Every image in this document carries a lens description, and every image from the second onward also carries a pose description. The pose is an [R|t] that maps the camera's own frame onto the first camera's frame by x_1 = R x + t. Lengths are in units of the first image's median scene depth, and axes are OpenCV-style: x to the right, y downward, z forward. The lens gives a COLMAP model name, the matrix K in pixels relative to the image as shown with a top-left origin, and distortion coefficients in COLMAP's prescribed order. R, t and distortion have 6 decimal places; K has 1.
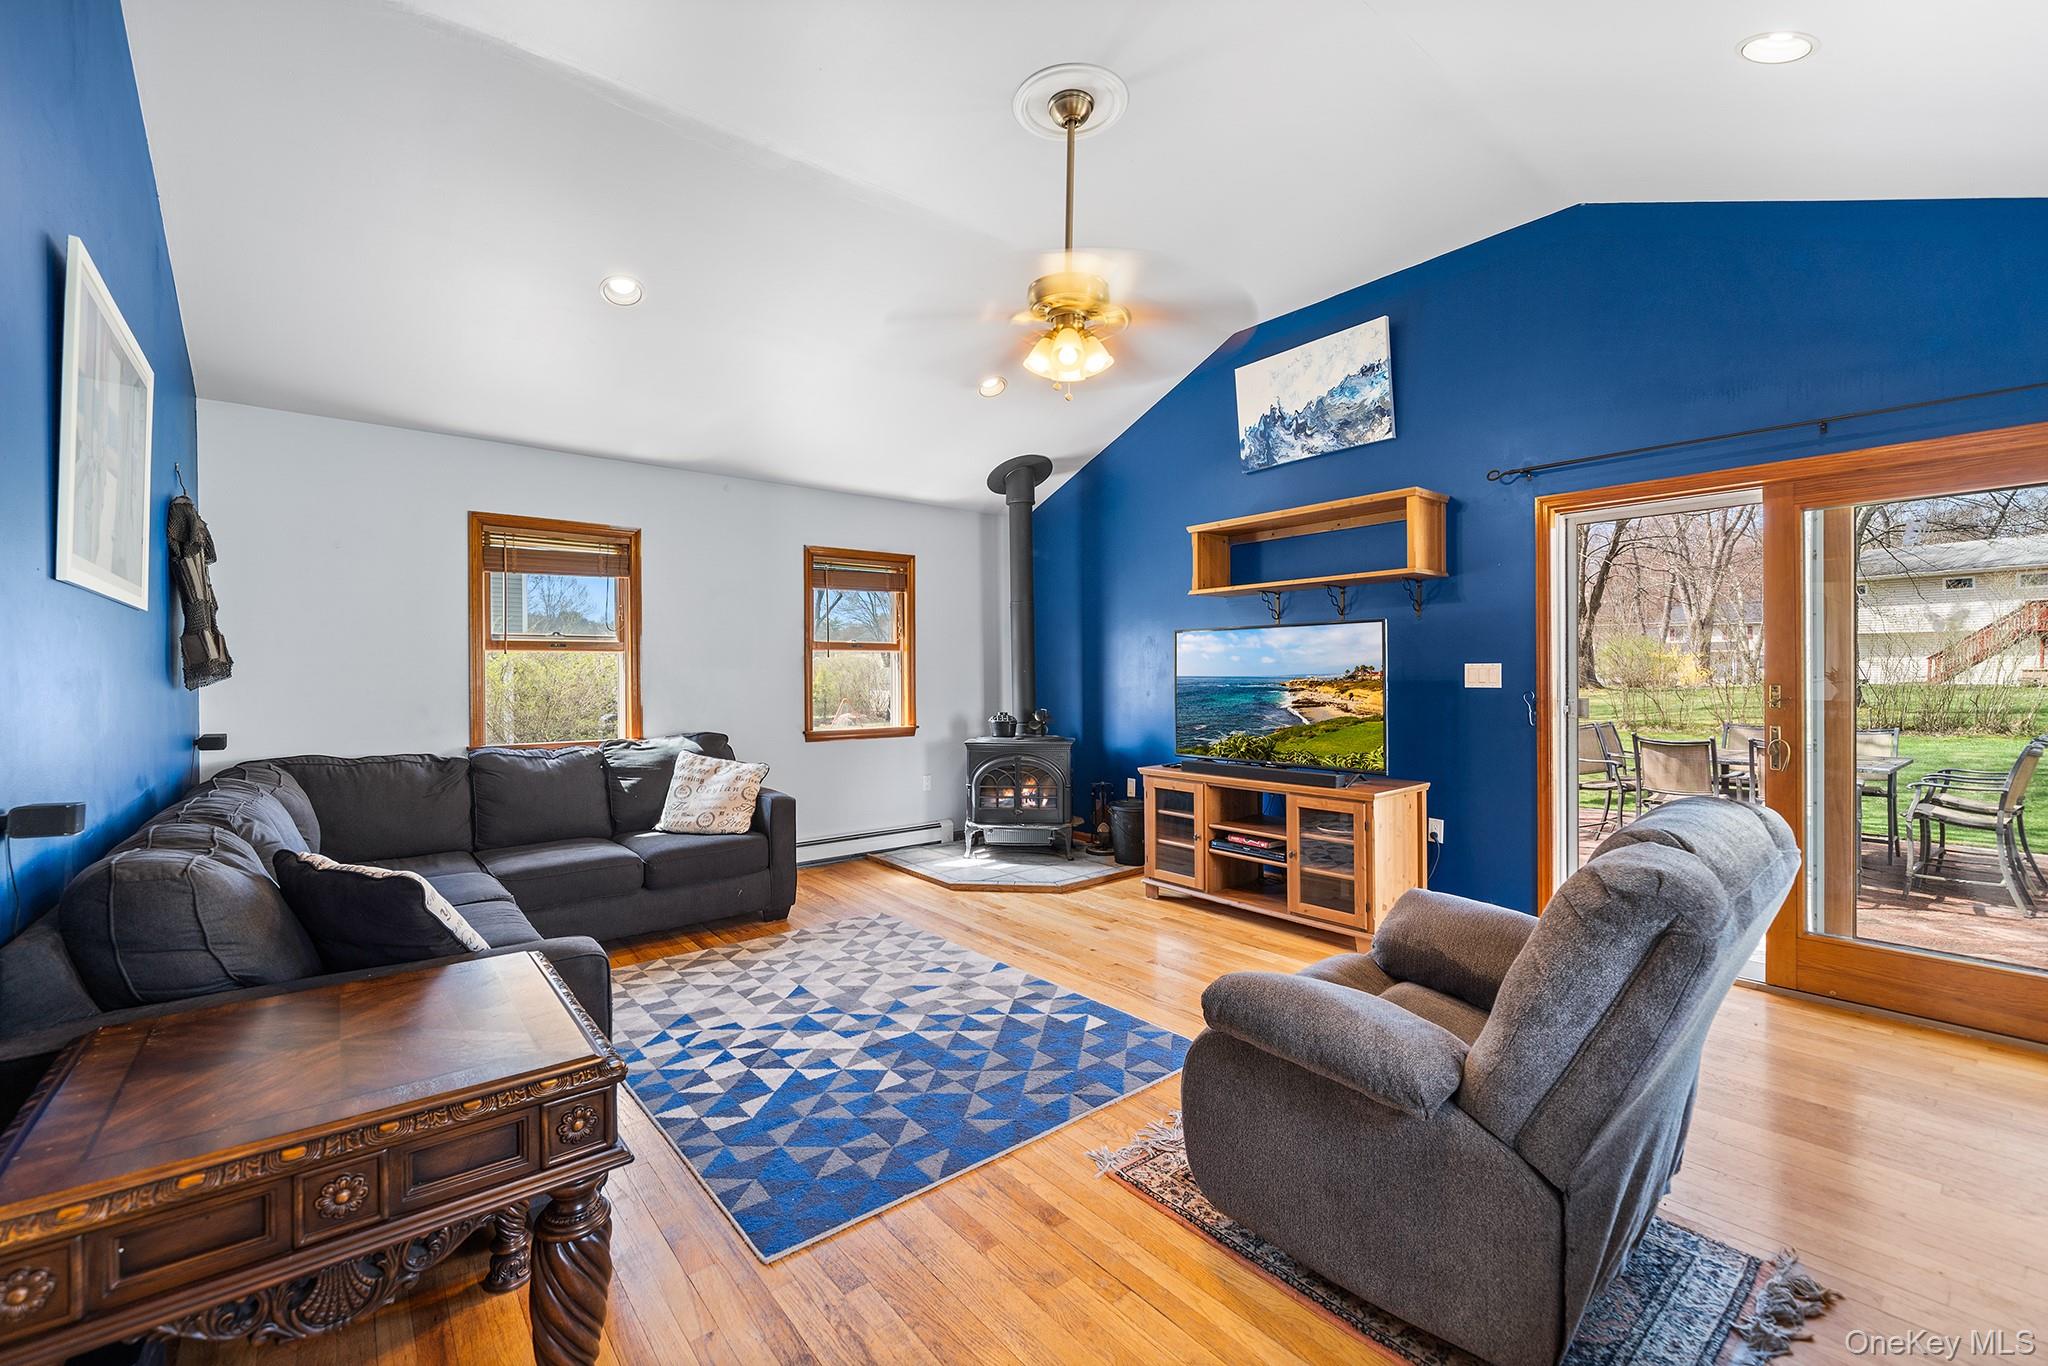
lens RADIAL K [[839.0, 0, 1027.3], [0, 839.0, 675.2], [0, 0, 1]] dist [-0.002902, -0.000262]
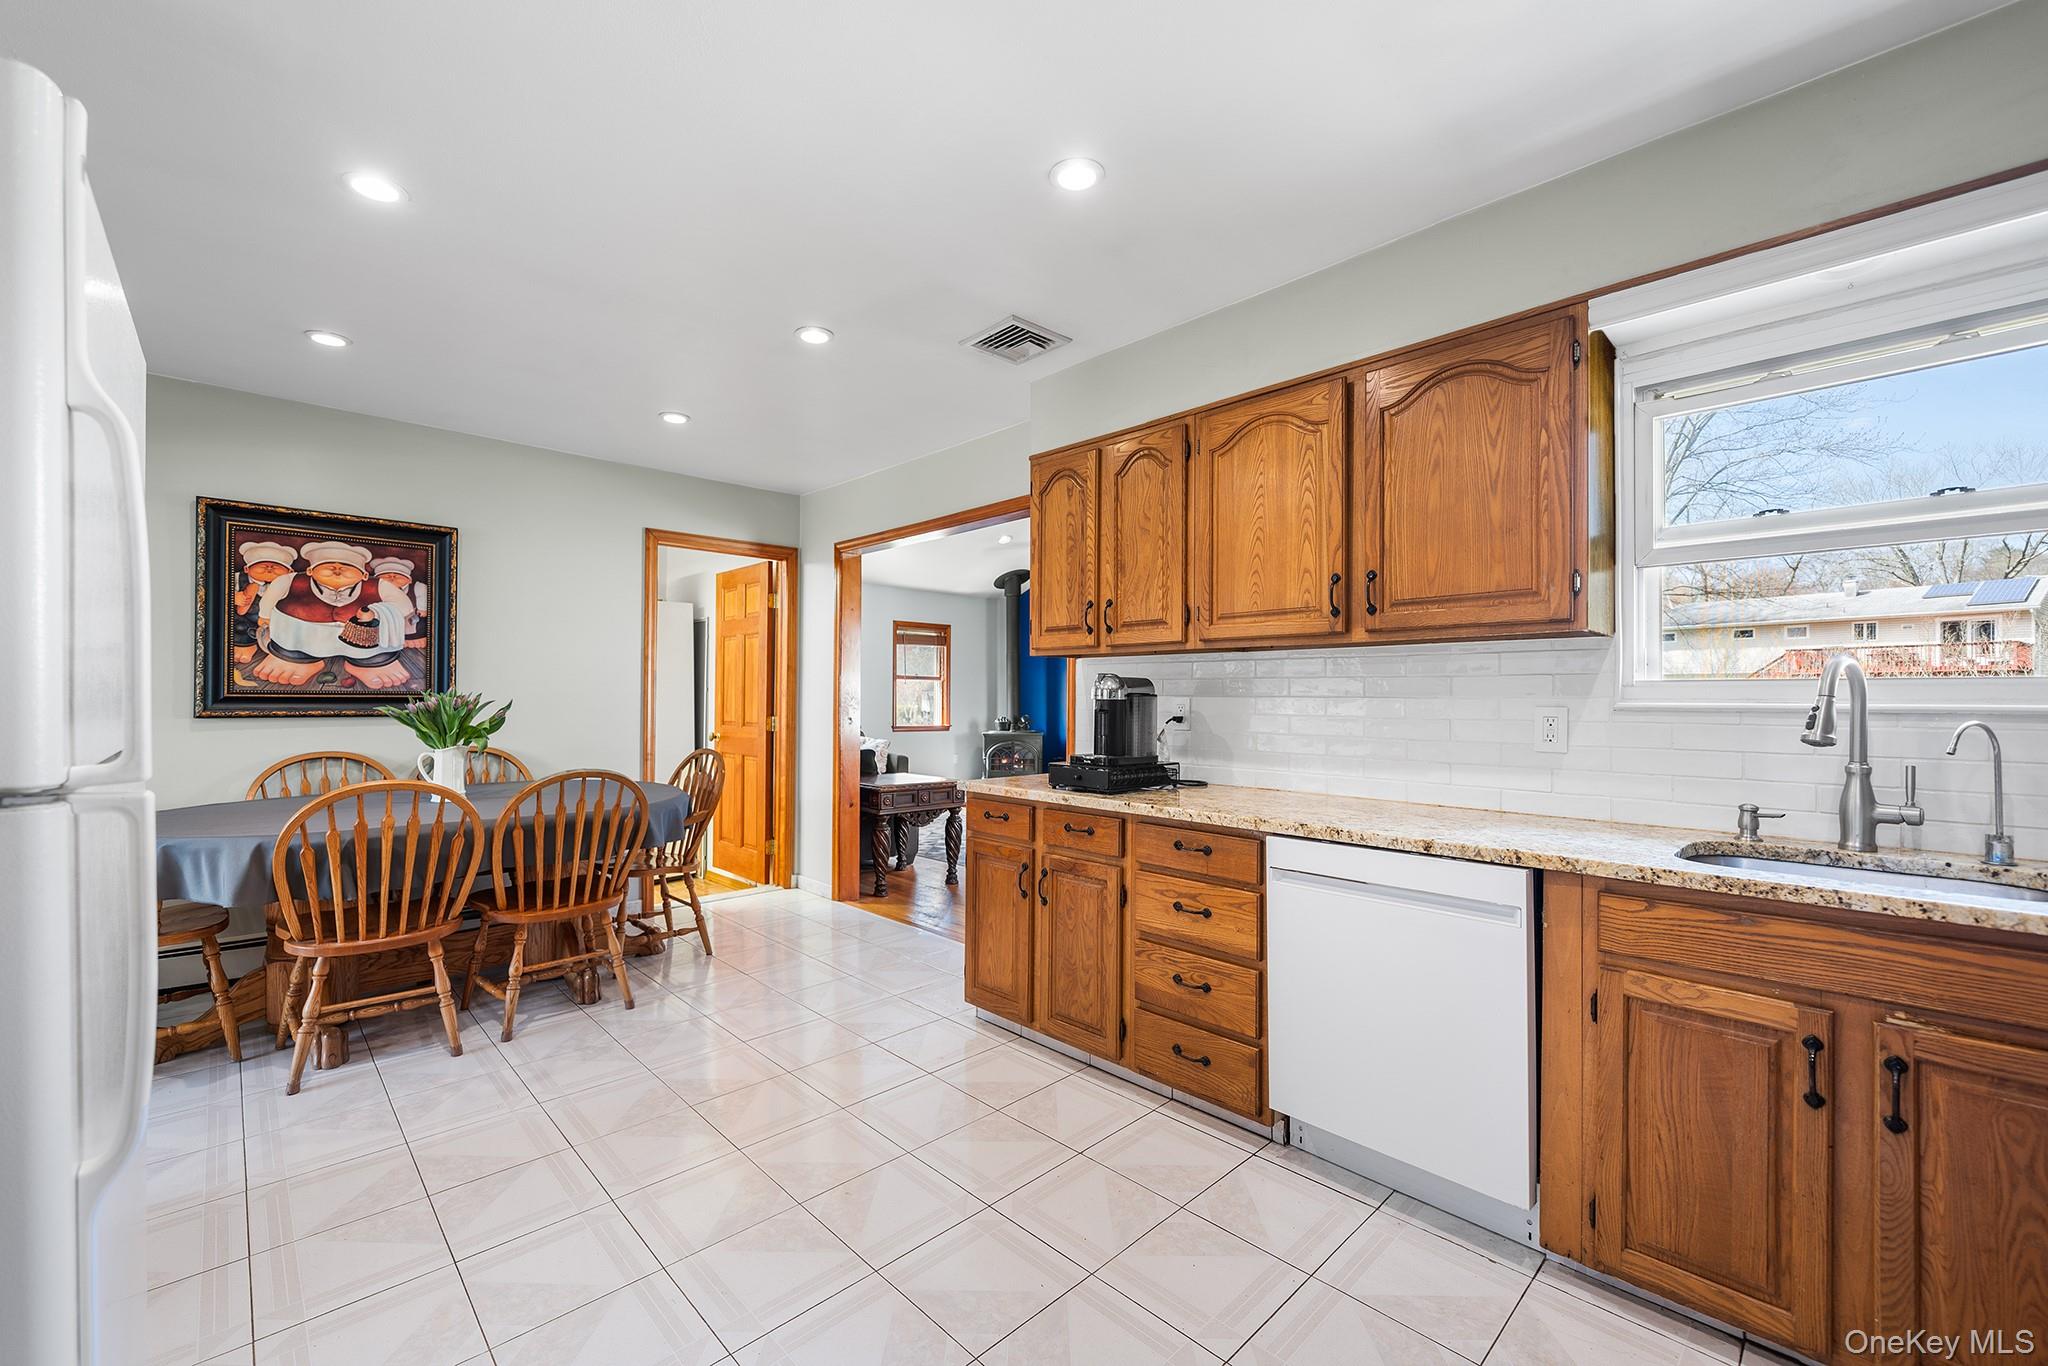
lens RADIAL K [[839.0, 0, 1022.6], [0, 839.0, 694.5], [0, 0, 1]] dist [-0.002902, -0.000262]
pose [[0.997322, 0.012148, 0.072124, -0.110708], [-0.011457, 0.999884, -0.009992, 0.014594], [-0.072237, 0.009139, 0.997346, -0.712704]]
